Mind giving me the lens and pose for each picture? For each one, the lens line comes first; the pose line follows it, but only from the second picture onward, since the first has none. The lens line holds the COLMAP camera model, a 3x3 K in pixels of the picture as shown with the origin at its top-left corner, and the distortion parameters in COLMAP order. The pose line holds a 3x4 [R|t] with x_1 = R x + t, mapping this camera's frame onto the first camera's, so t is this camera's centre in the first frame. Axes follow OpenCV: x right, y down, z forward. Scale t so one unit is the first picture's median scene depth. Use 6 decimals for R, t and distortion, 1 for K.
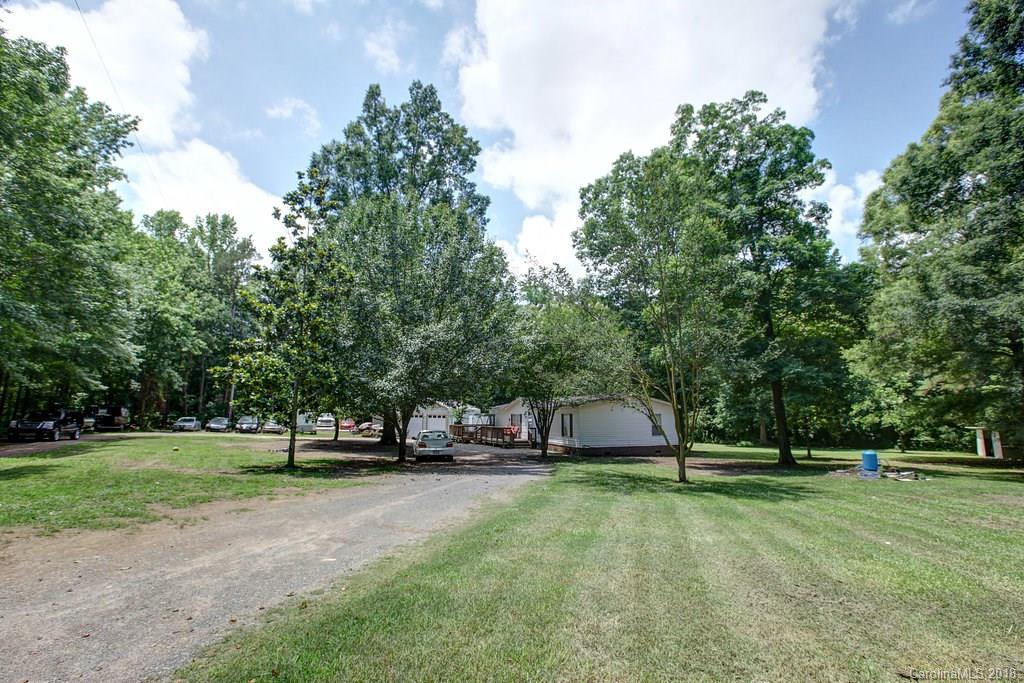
lens RADIAL K [[463.8, 0, 516.8], [0, 463.8, 341.3], [0, 0, 1]] dist [-0.052653, 0.017797]
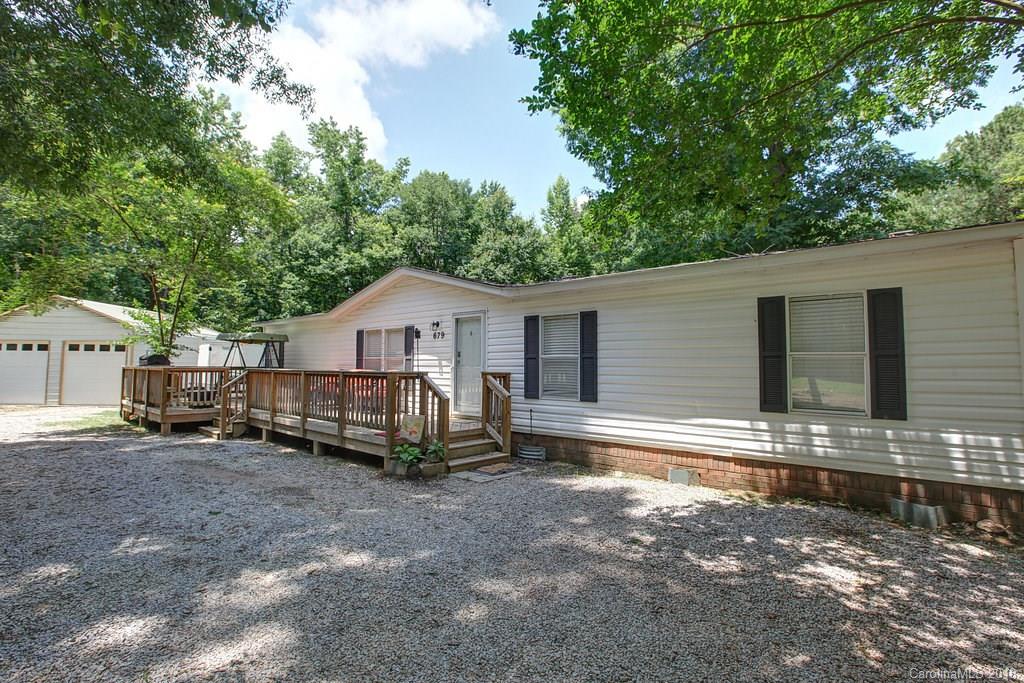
lens RADIAL K [[463.8, 0, 516.8], [0, 463.8, 341.3], [0, 0, 1]] dist [-0.052653, 0.017797]
pose [[0.876247, 0.027519, 0.481076, -0.067101], [-0.078186, 0.993258, 0.085592, 0.132199], [-0.475477, -0.112613, 0.872491, 0.693199]]
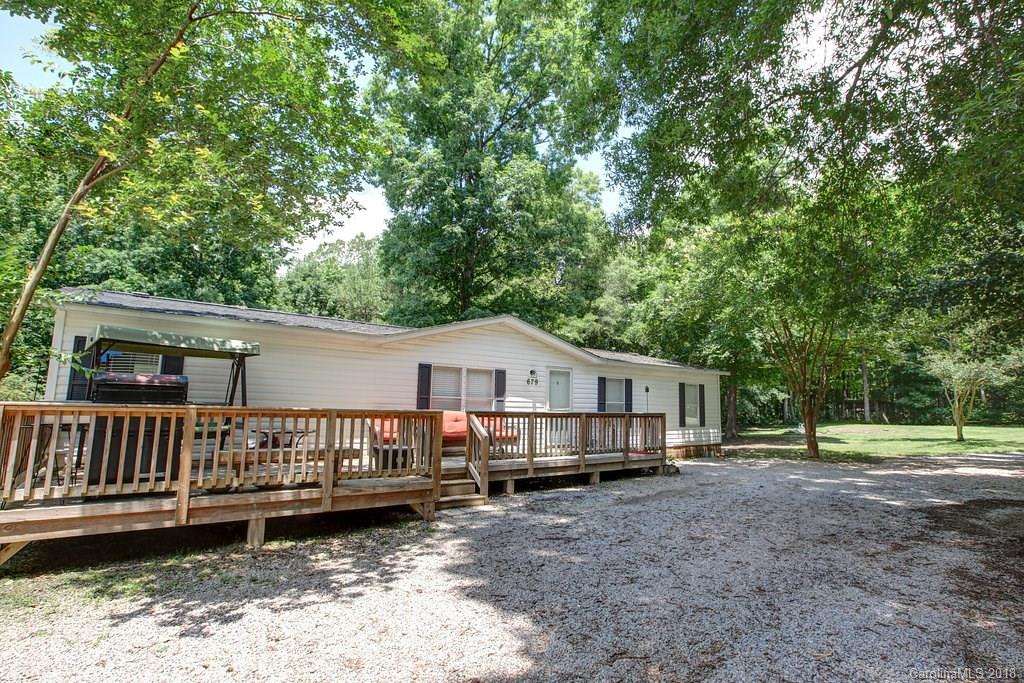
lens RADIAL K [[501.2, 0, 511.9], [0, 501.2, 339.8], [0, 0, 1]] dist [-0.047826, -0.000013]
pose [[-0.266154, 0.119027, 0.956554, -0.300575], [-0.171871, 0.970586, -0.168595, 0.185756], [-0.948484, -0.209276, -0.237868, 1.035274]]
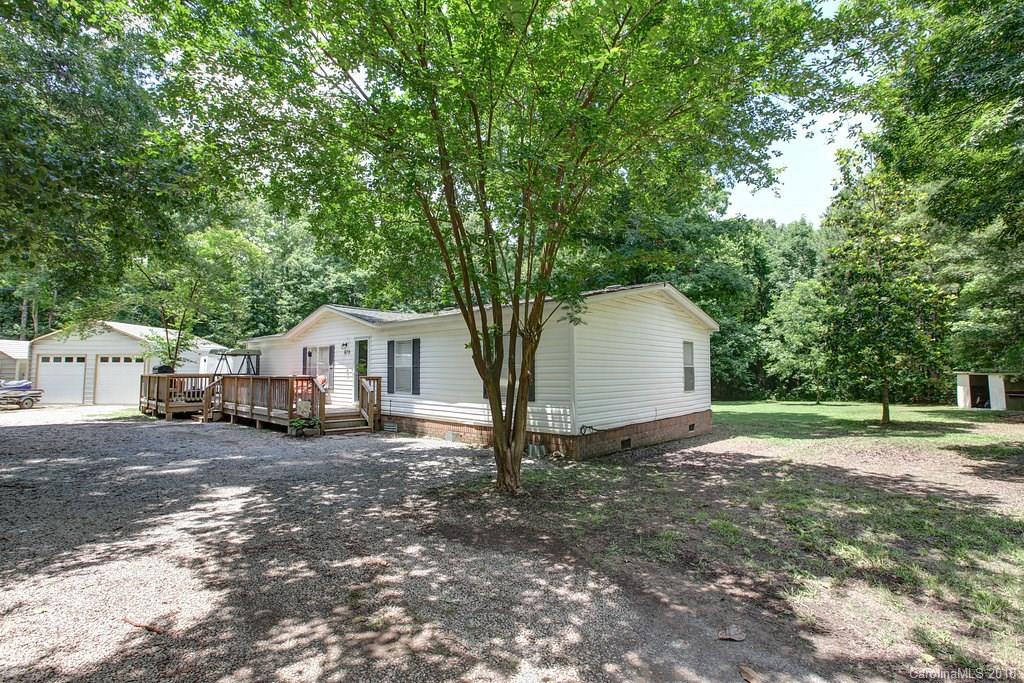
lens RADIAL K [[463.8, 0, 516.8], [0, 463.8, 341.3], [0, 0, 1]] dist [-0.052653, 0.017797]
pose [[0.889371, 0.024824, 0.456512, -0.031012], [-0.067447, 0.994723, 0.077309, 0.106644], [-0.452184, -0.099547, 0.886352, 0.539319]]
